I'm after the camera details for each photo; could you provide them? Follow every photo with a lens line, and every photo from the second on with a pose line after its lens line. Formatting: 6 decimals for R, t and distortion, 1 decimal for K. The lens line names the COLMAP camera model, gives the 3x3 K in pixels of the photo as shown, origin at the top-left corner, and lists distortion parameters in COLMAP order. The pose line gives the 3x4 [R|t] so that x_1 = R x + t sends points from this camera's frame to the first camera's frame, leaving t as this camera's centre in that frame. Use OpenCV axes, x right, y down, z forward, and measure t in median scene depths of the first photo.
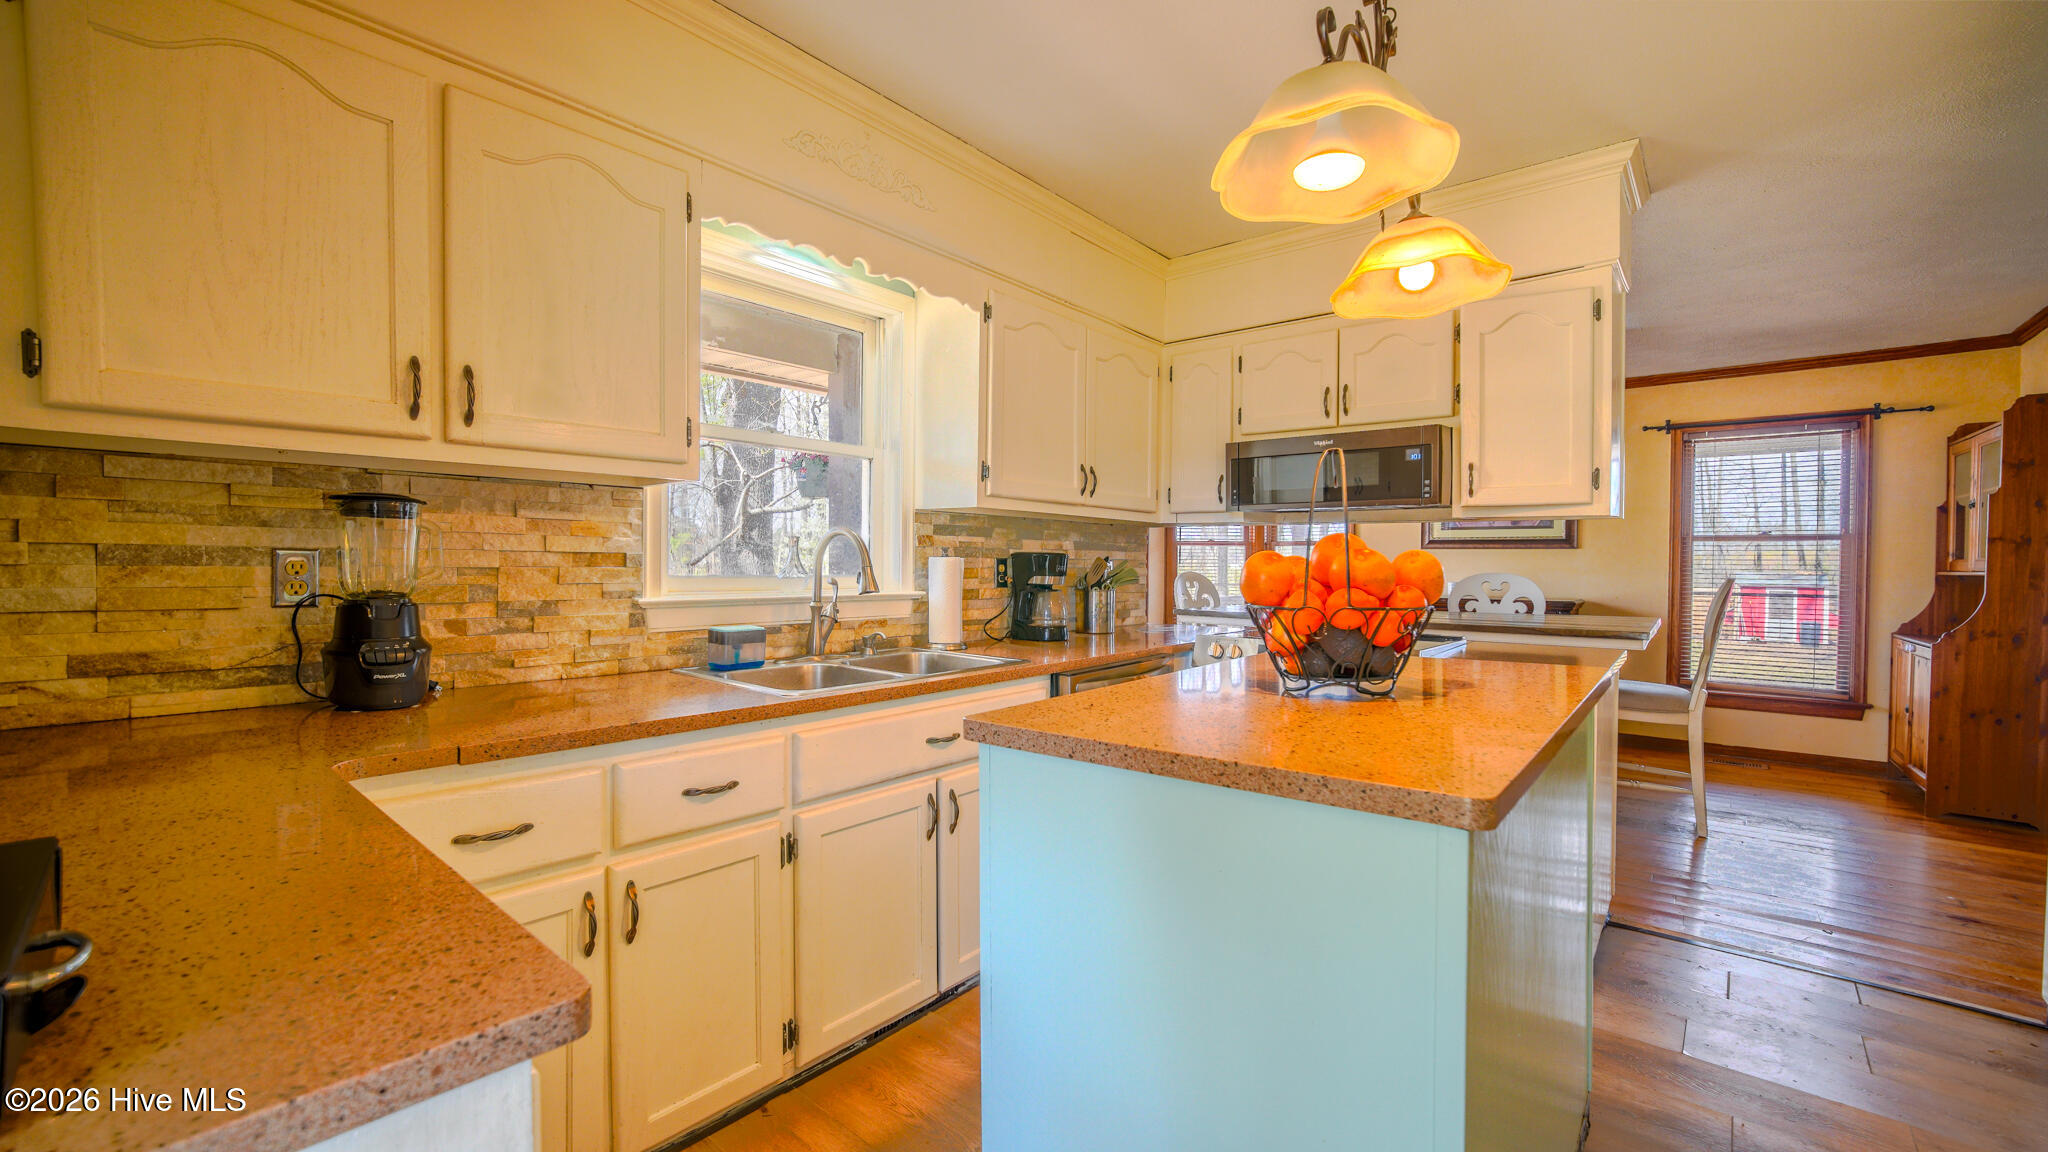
lens RADIAL K [[817.3, 0, 1031.5], [0, 817.3, 575.6], [0, 0, 1]] dist [-0.025409, 0.007243]
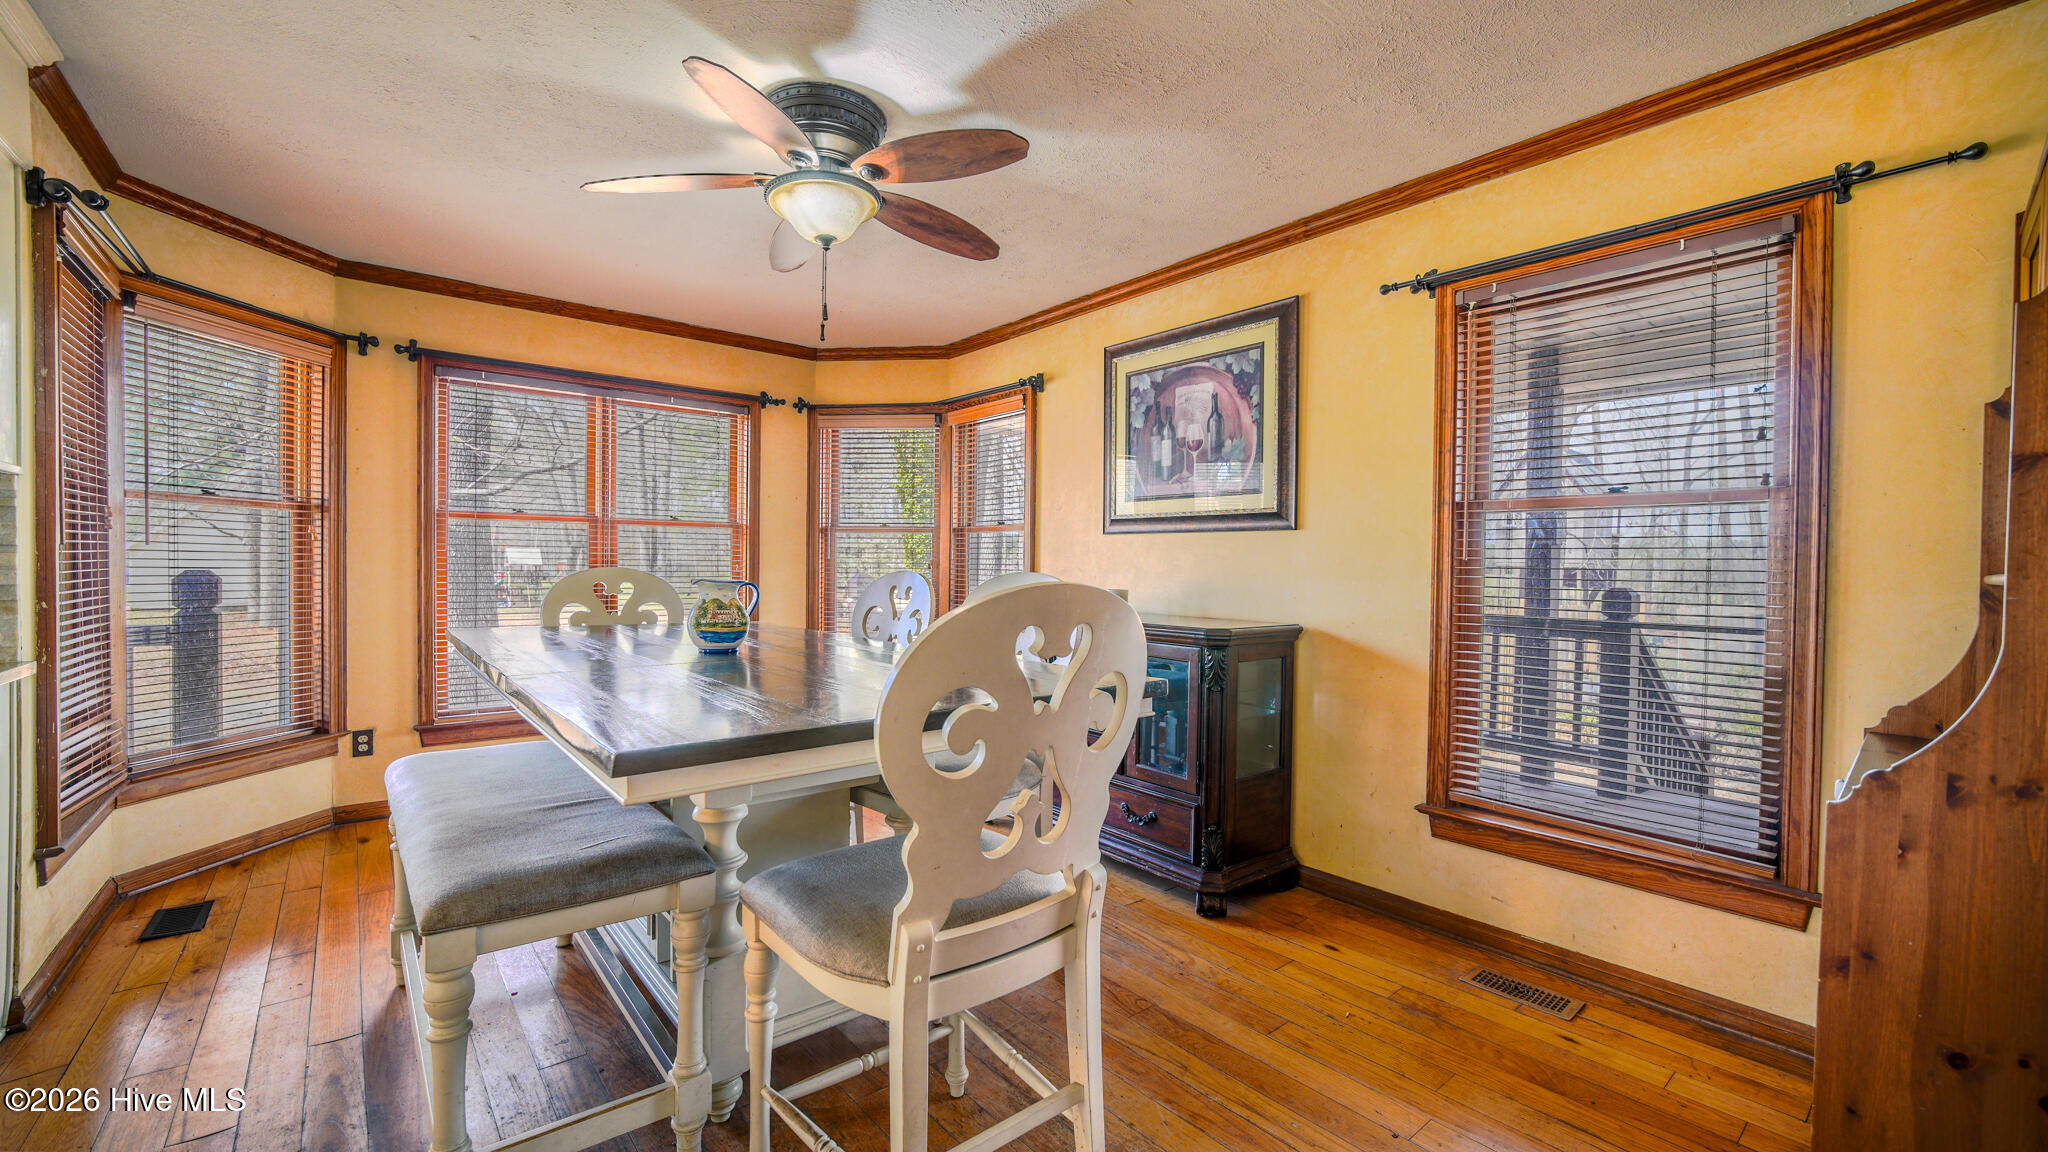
lens RADIAL K [[838.7, 0, 1016.8], [0, 838.7, 573.0], [0, 0, 1]] dist [-0.025919, 0.008841]
pose [[0.985089, -0.000022, -0.172045, 2.275310], [-0.000630, 0.999993, -0.003739, -0.011026], [0.172044, 0.003791, 0.985082, 1.639646]]
